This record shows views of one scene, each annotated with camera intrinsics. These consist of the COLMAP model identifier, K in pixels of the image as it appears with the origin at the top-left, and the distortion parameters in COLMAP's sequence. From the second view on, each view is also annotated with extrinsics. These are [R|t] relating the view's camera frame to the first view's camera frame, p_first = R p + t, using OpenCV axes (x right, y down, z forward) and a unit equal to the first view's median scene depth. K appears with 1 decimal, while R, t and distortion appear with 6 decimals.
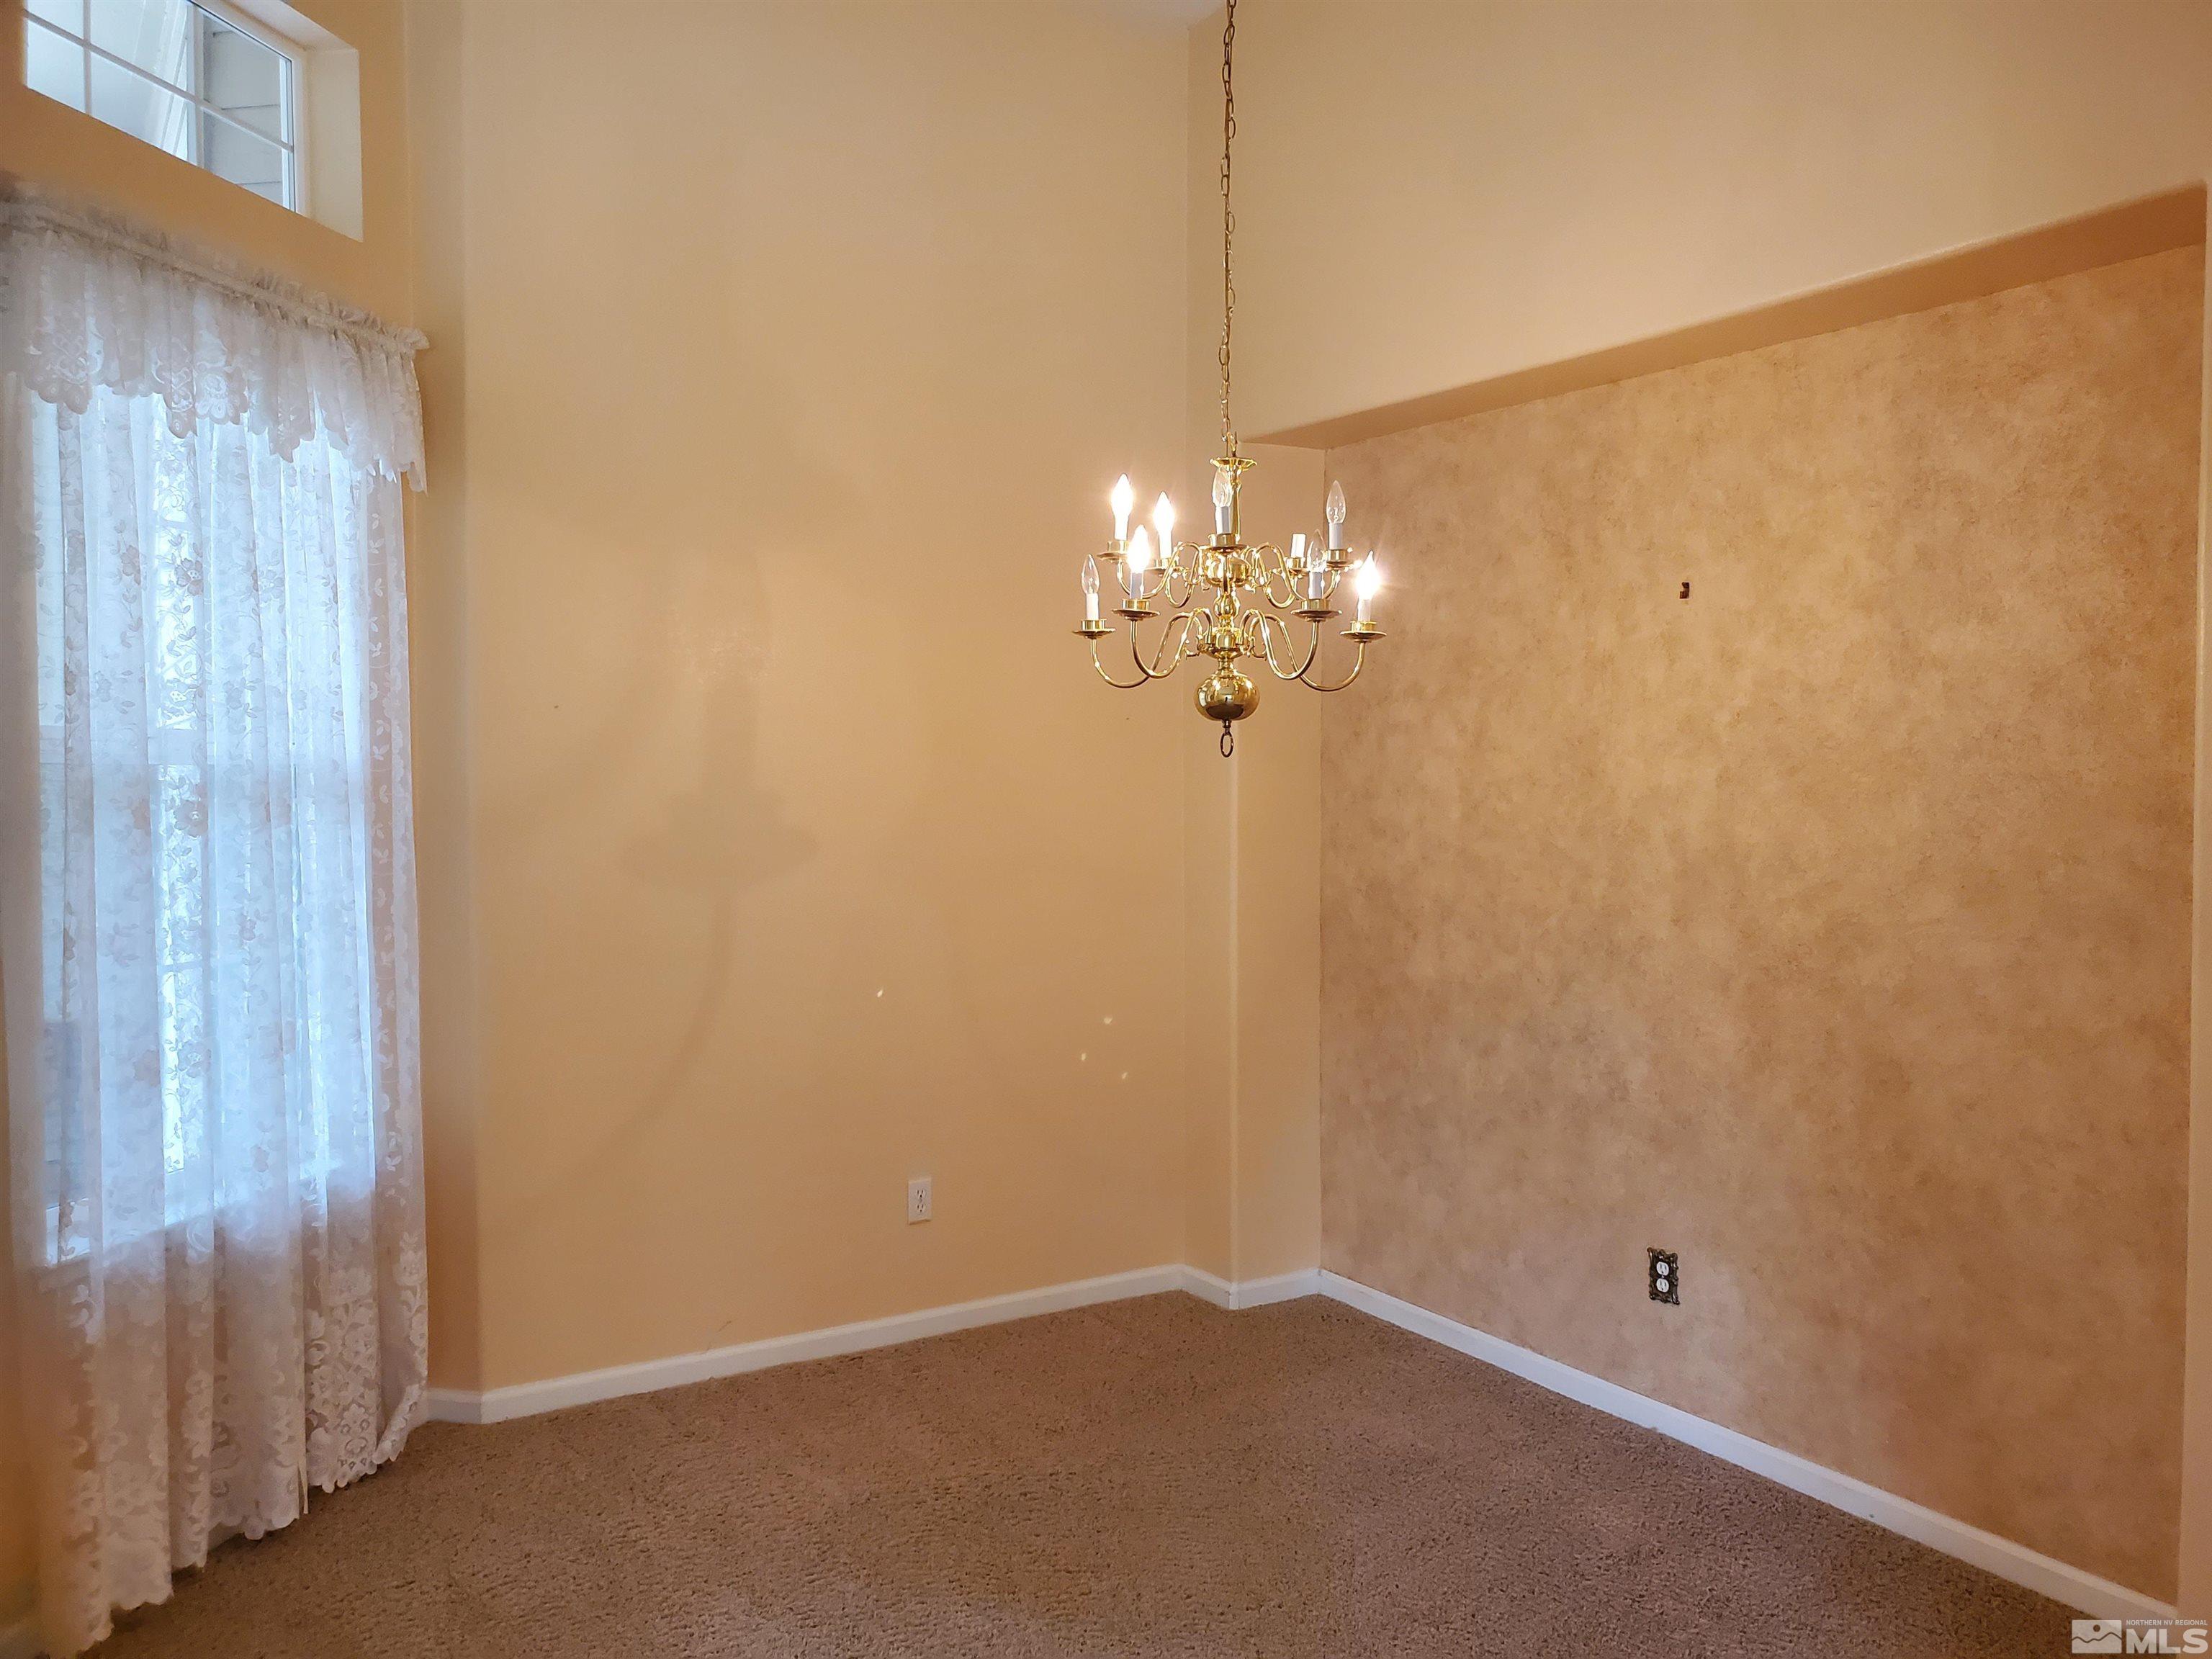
lens RADIAL K [[1705.4, 0, 1189.4], [0, 1705.4, 837.4], [0, 0, 1]] dist [-0.000961, -0.006545]
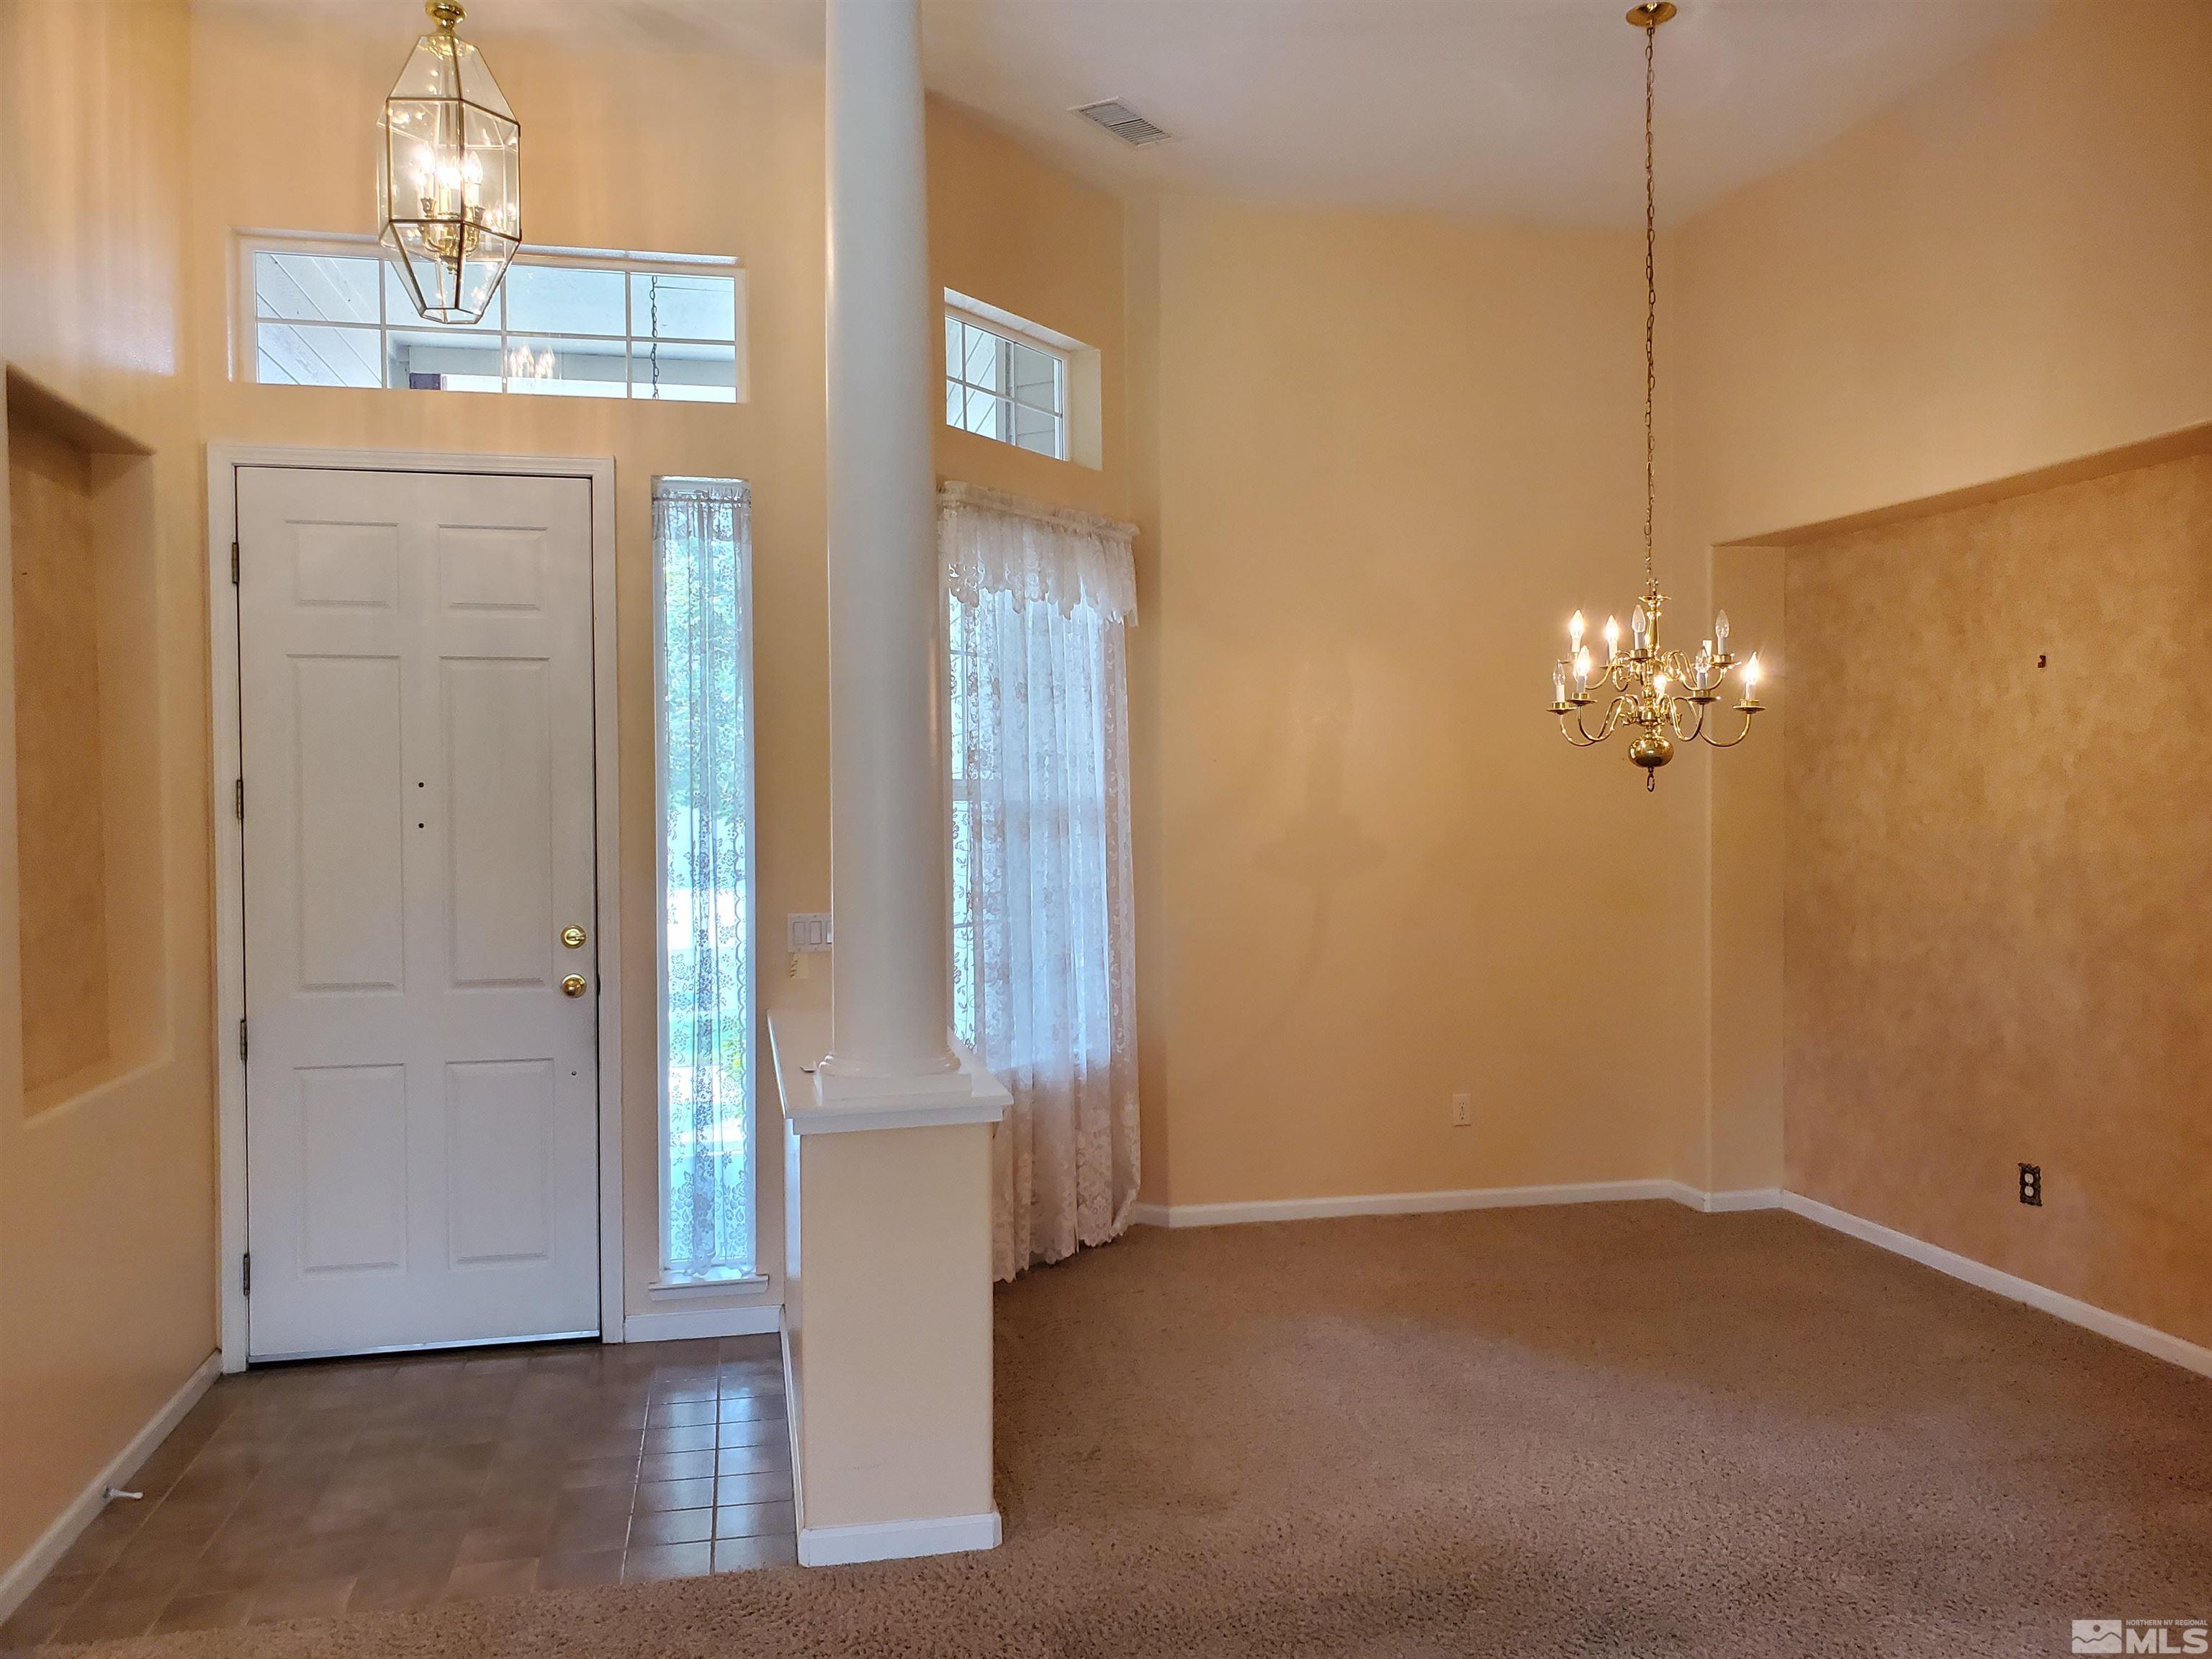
lens RADIAL K [[1776.2, 0, 1107.5], [0, 1776.2, 794.0], [0, 0, 1]] dist [0.304705, -0.378999]
pose [[0.928330, -0.007554, -0.371681, 0.153748], [-0.007096, 0.999251, -0.038032, 0.017147], [0.371690, 0.037944, 0.927581, -0.593906]]
